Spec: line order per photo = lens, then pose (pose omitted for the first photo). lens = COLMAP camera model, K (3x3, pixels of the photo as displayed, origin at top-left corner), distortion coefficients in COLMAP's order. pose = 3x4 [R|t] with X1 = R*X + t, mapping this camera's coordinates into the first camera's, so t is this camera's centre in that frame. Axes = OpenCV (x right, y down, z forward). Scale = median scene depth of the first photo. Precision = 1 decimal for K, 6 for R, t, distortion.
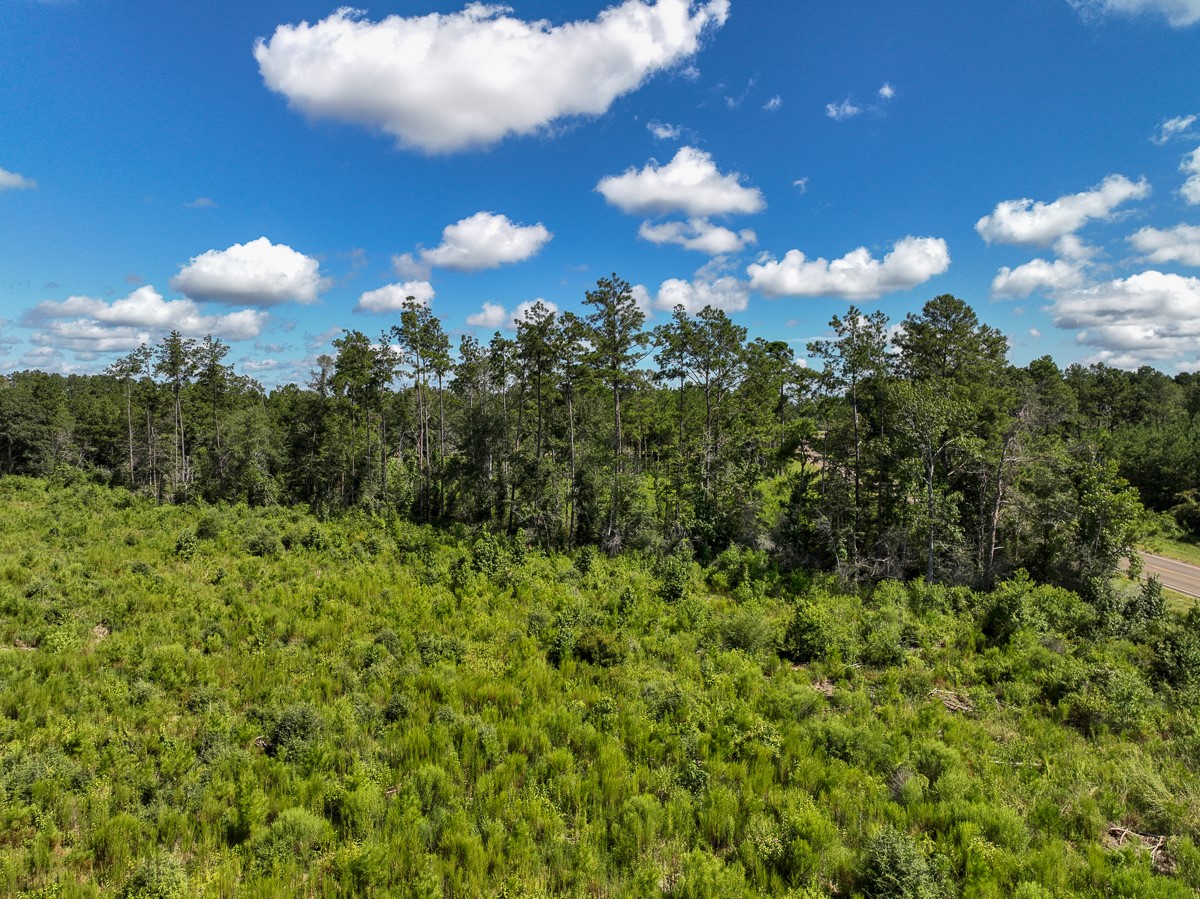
lens RADIAL K [[854.6, 0, 600.0], [0, 854.6, 449.5], [0, 0, 1]] dist [-0.001124, 0.006818]
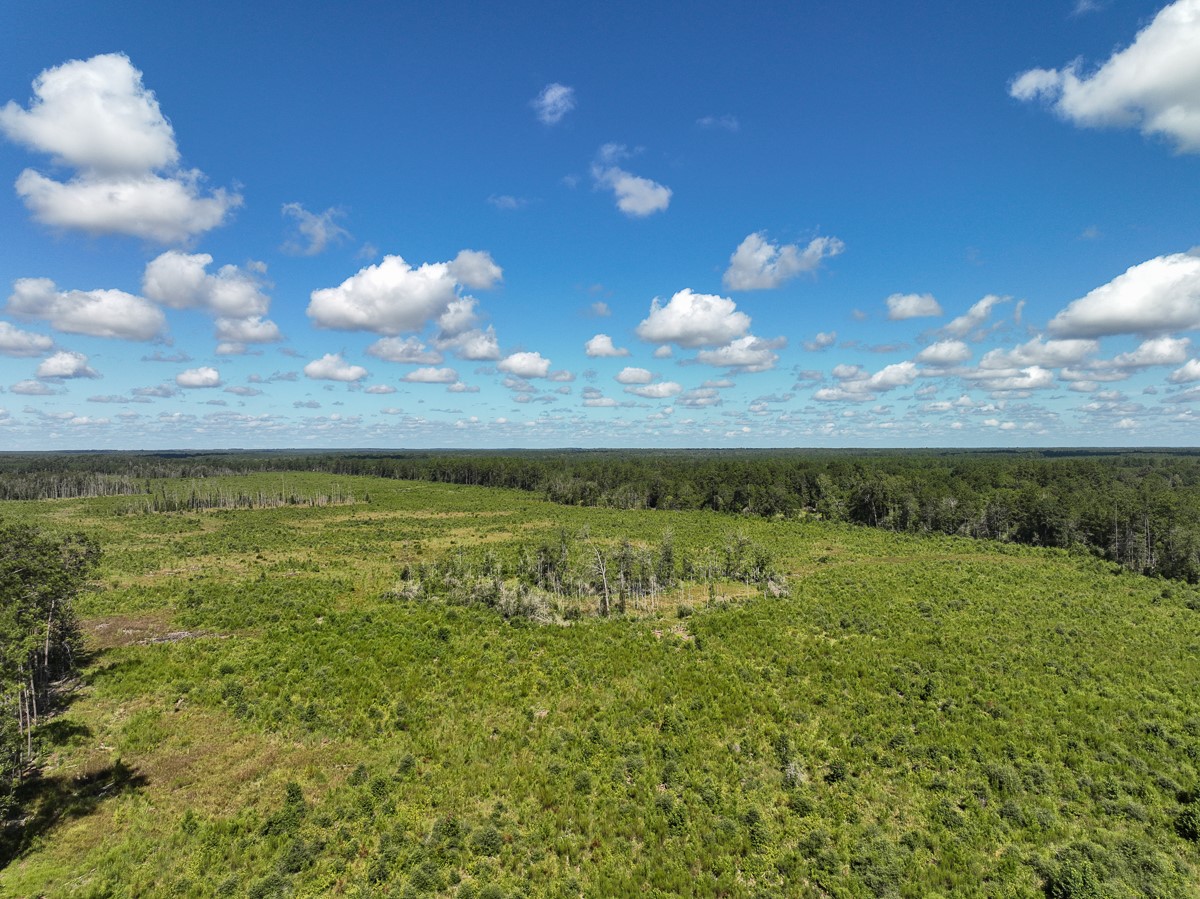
lens RADIAL K [[833.9, 0, 600.0], [0, 833.9, 449.5], [0, 0, 1]] dist [0.003376, 0.011706]
pose [[0.533590, 0.005120, -0.845728, 0.471789], [-0.039654, 0.999033, -0.018971, -0.143169], [0.844813, 0.043659, 0.533277, -1.126292]]
